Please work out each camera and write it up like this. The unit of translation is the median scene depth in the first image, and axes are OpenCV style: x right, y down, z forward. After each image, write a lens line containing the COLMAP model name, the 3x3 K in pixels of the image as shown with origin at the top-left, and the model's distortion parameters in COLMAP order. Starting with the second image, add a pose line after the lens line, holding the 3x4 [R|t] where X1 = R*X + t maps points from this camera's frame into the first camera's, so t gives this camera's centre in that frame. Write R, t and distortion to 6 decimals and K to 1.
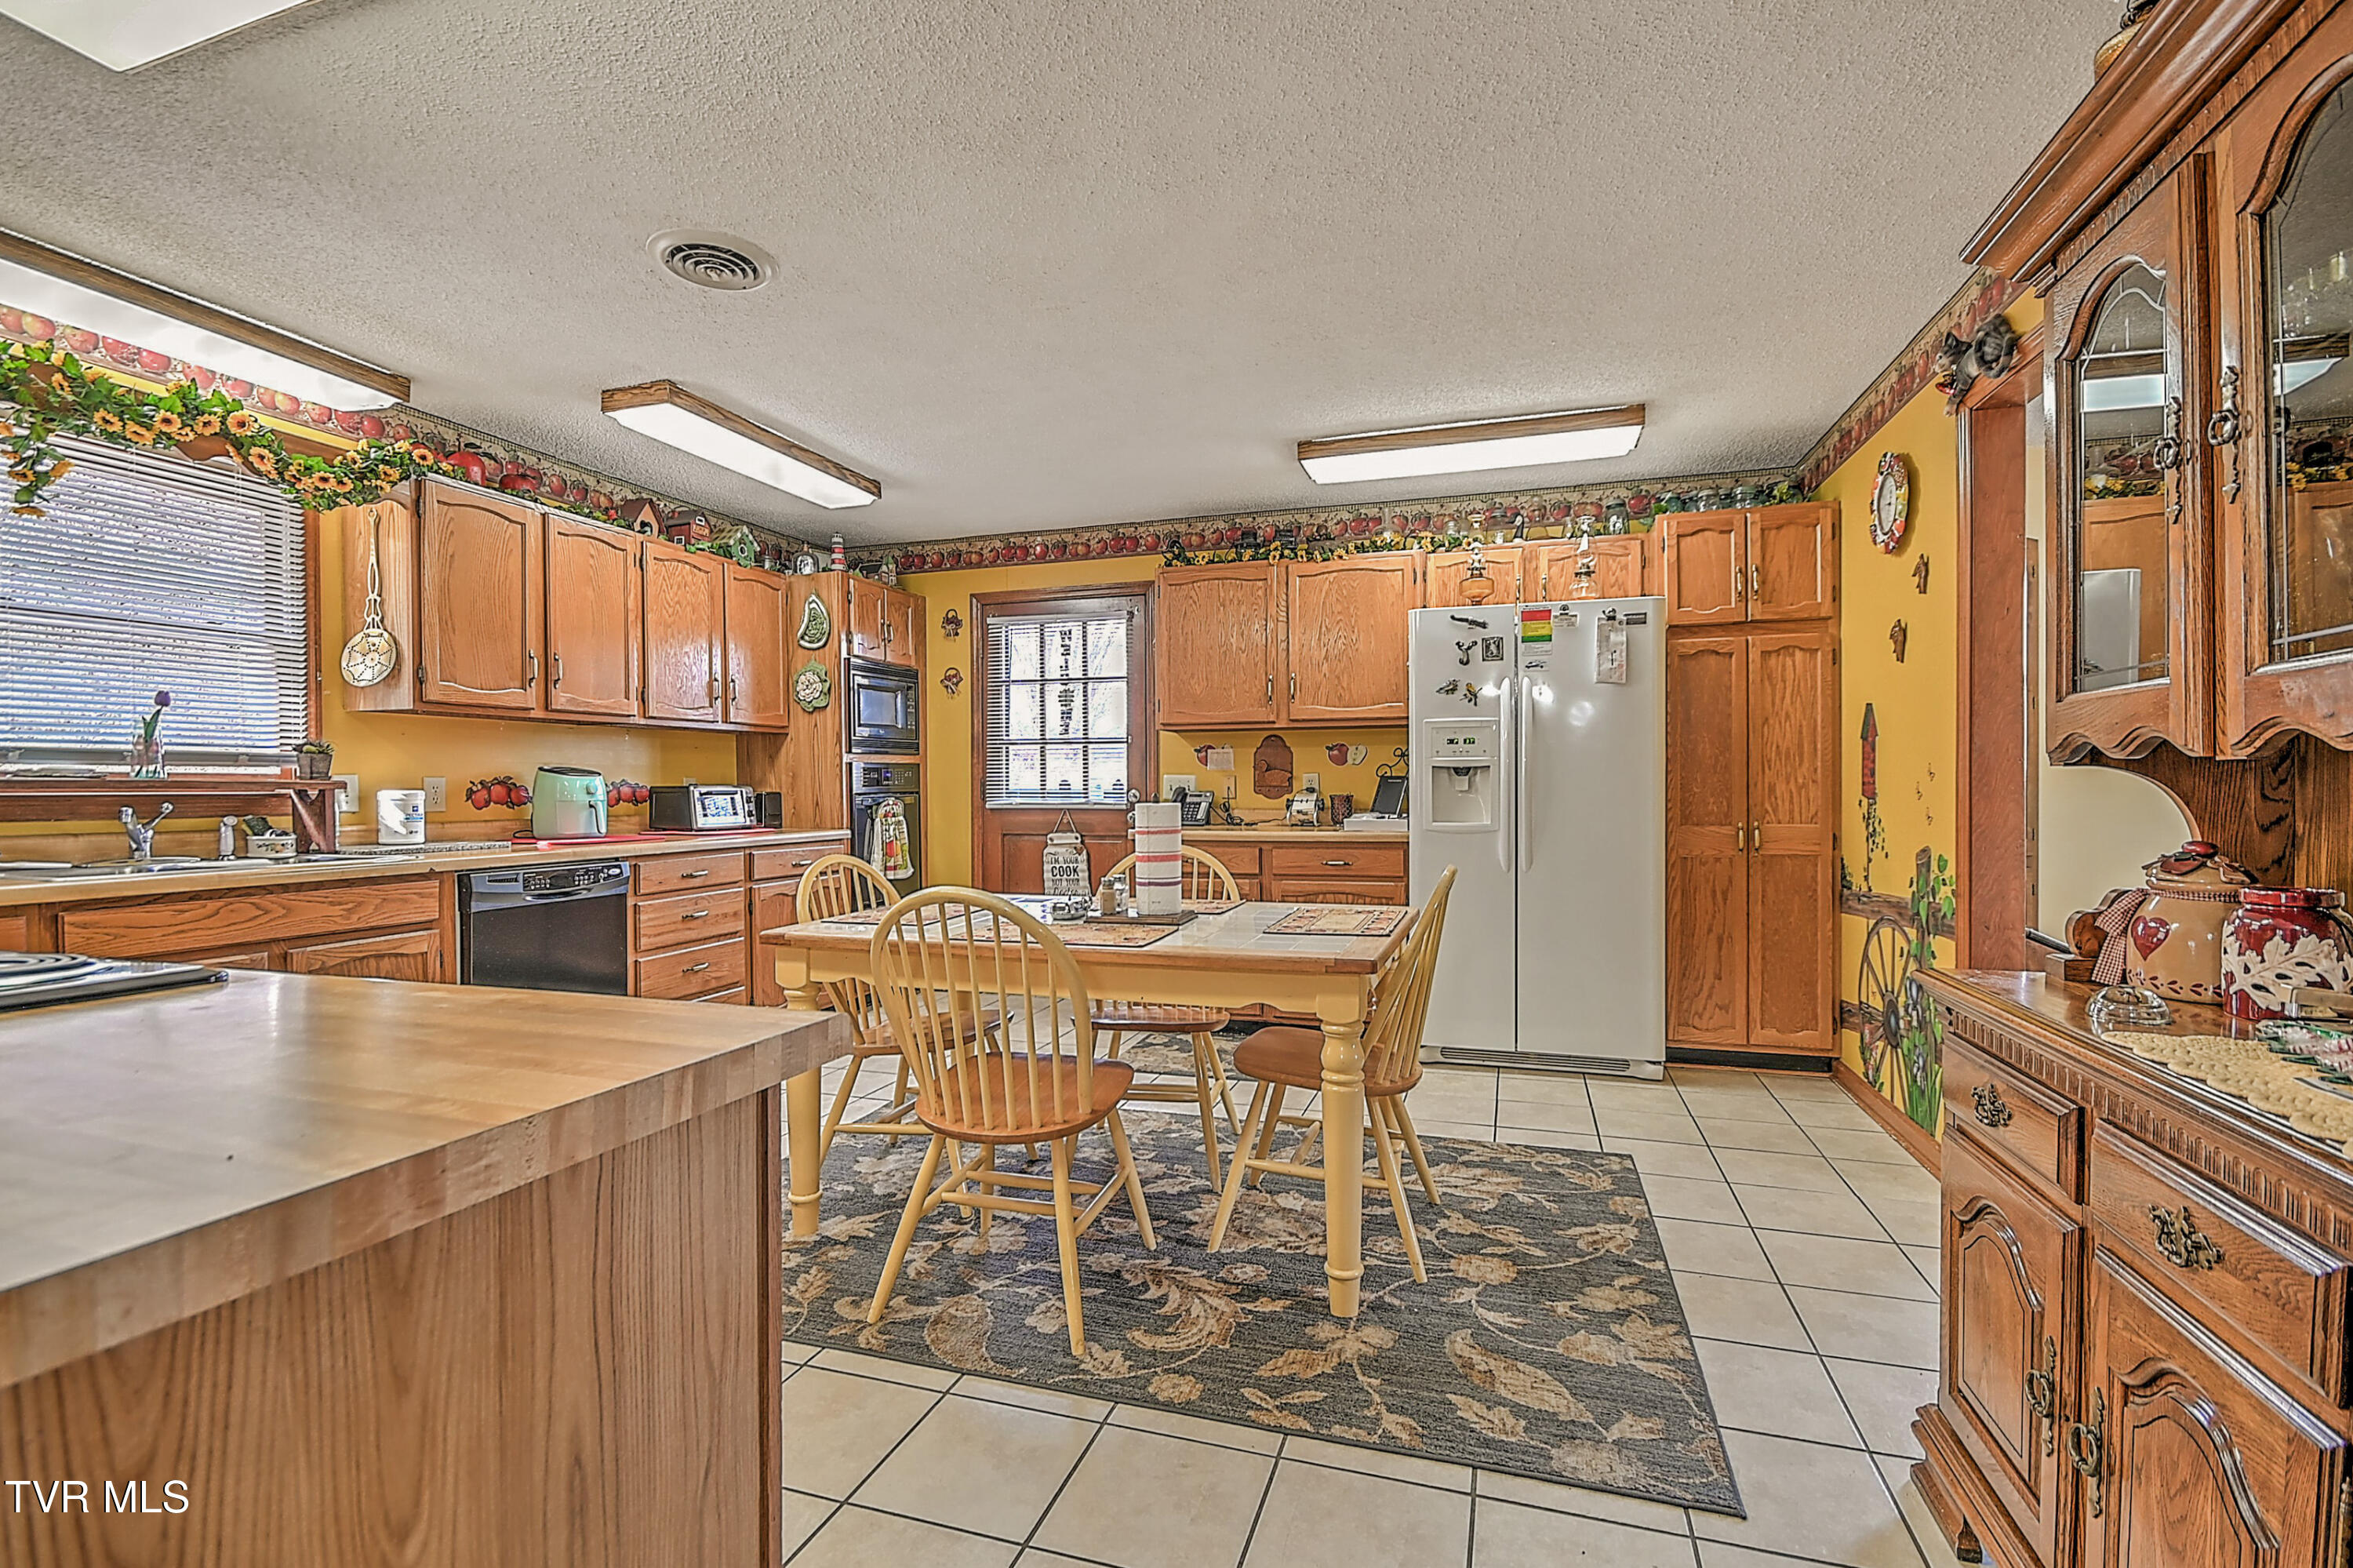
lens RADIAL K [[1076.1, 0, 1172.6], [0, 1076.1, 798.5], [0, 0, 1]] dist [0.001197, -0.003200]
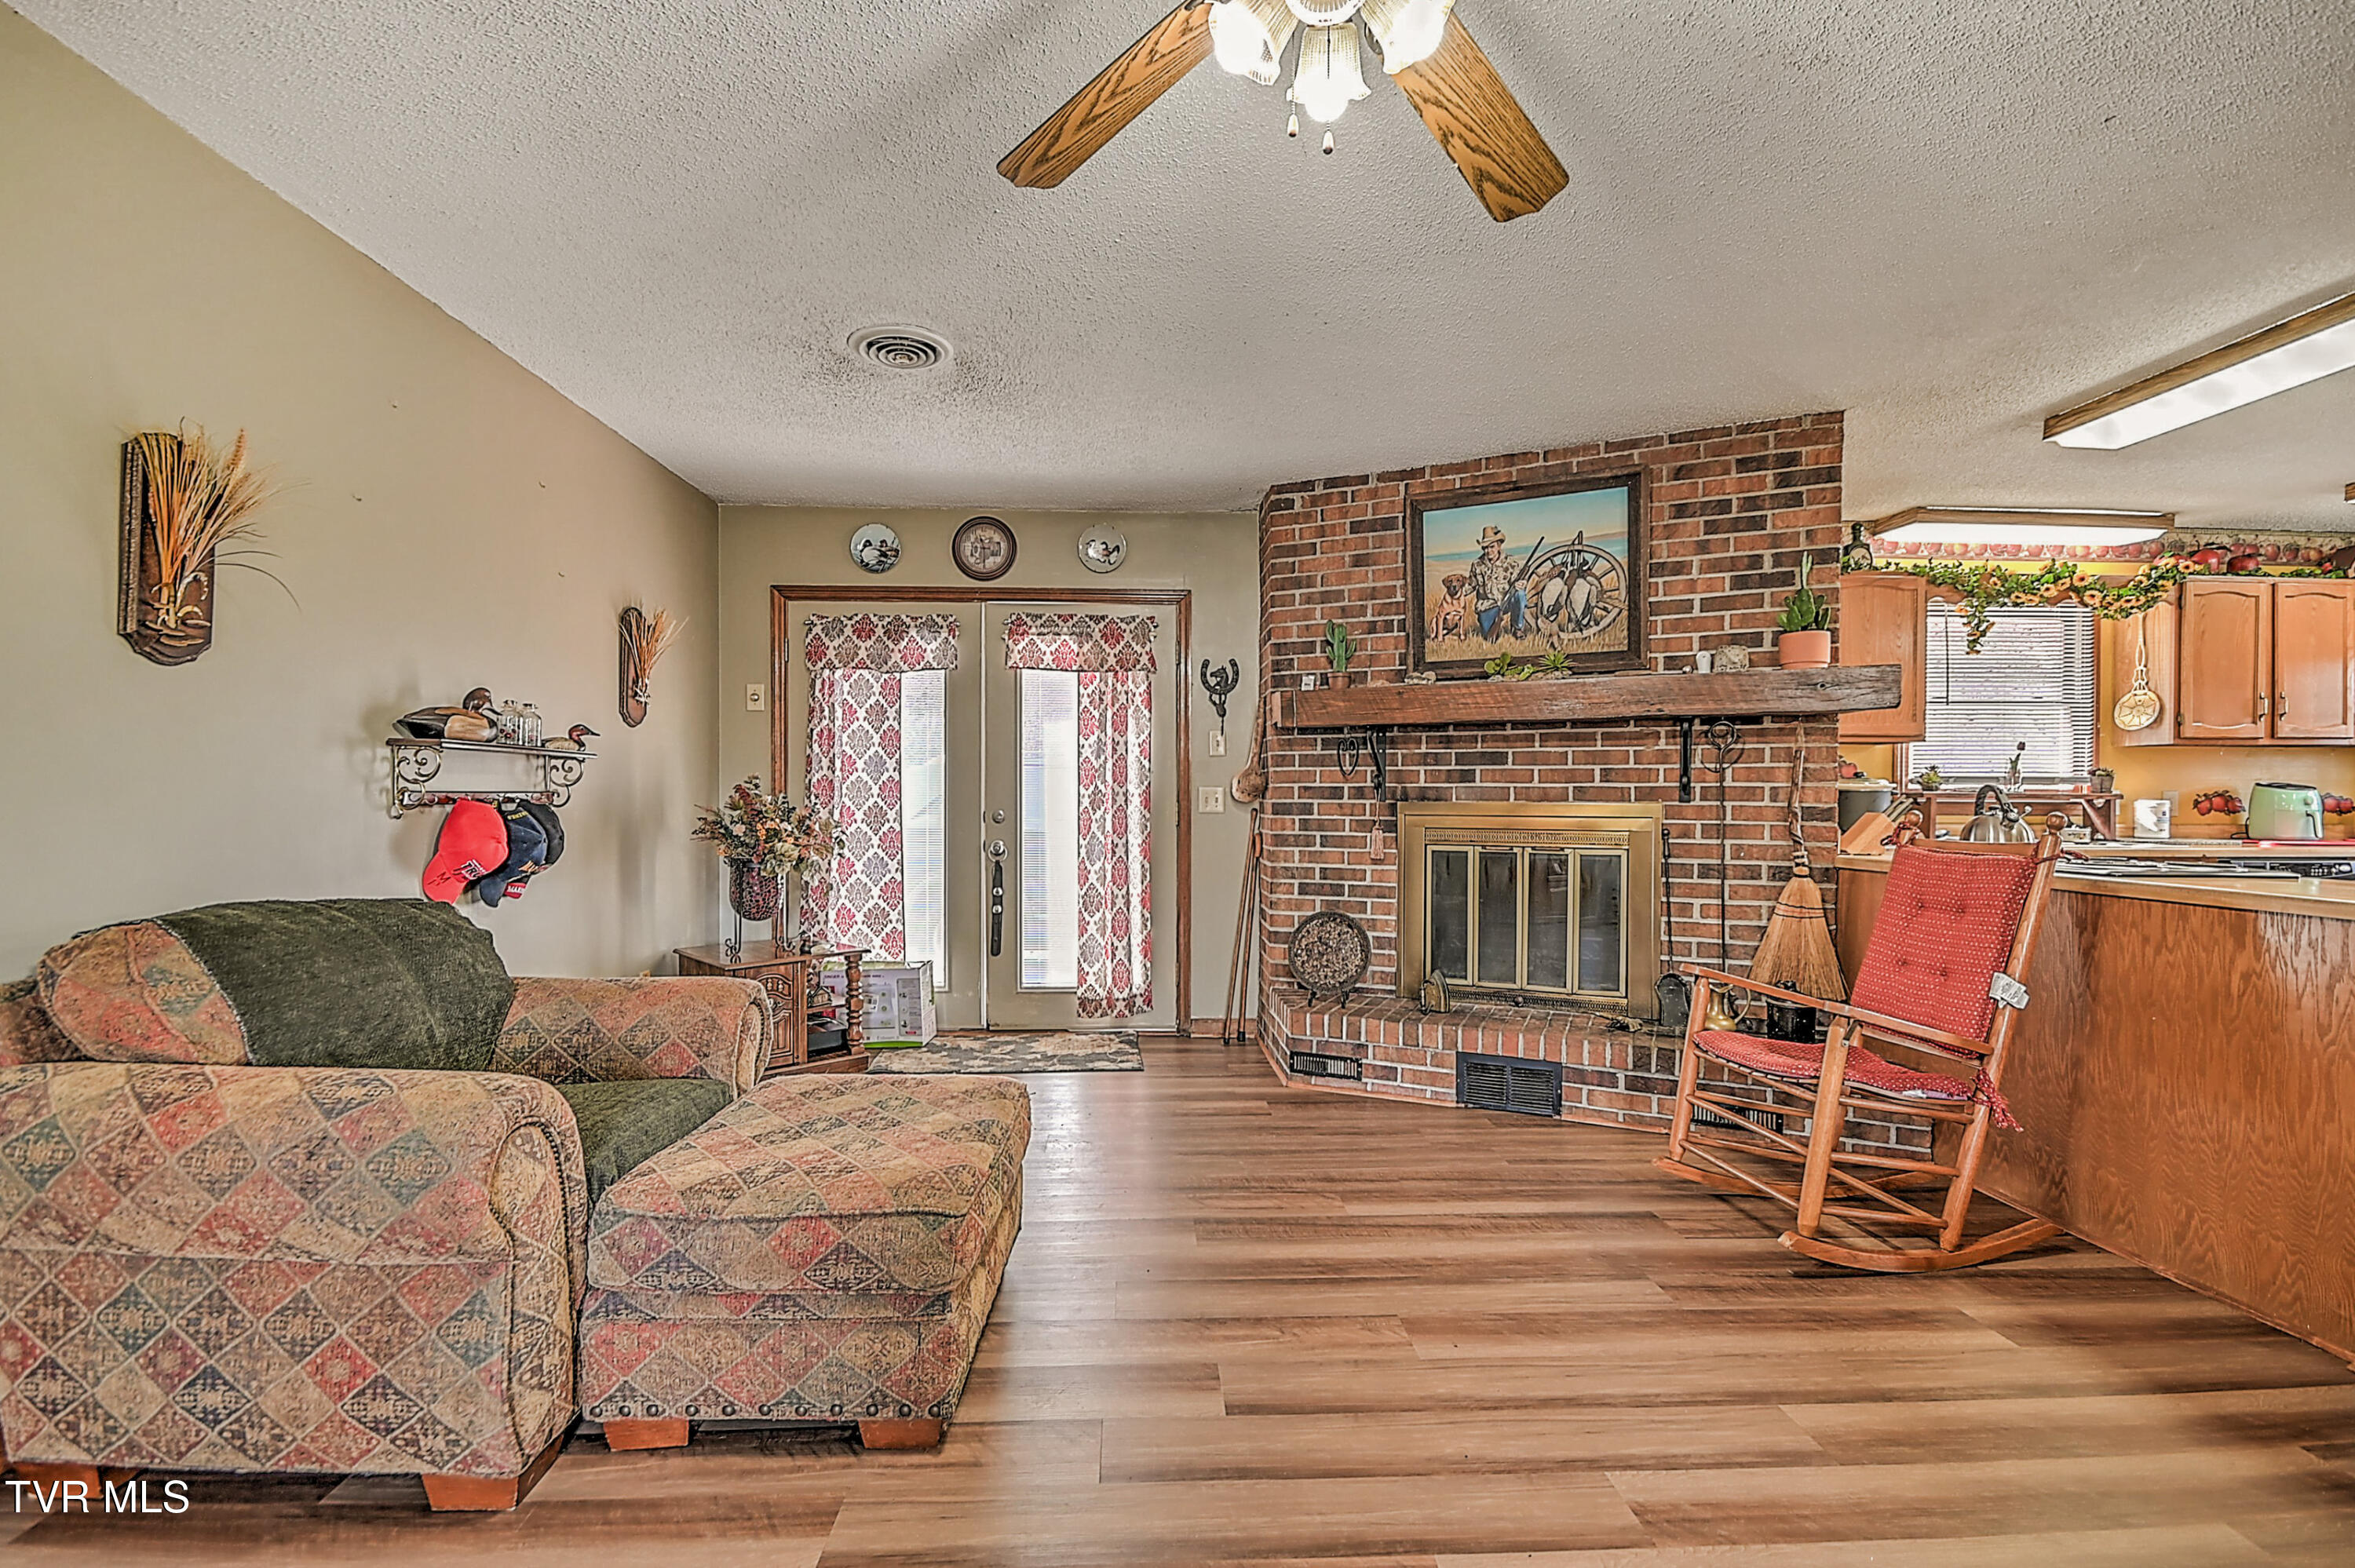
lens RADIAL K [[1076.9, 0, 1165.9], [0, 1076.9, 806.4], [0, 0, 1]] dist [0.001197, -0.003200]
pose [[0.346932, 0.013617, -0.937792, 0.141039], [-0.015920, 0.999836, 0.008628, 0.007483], [0.937755, 0.011937, 0.347092, -0.613316]]
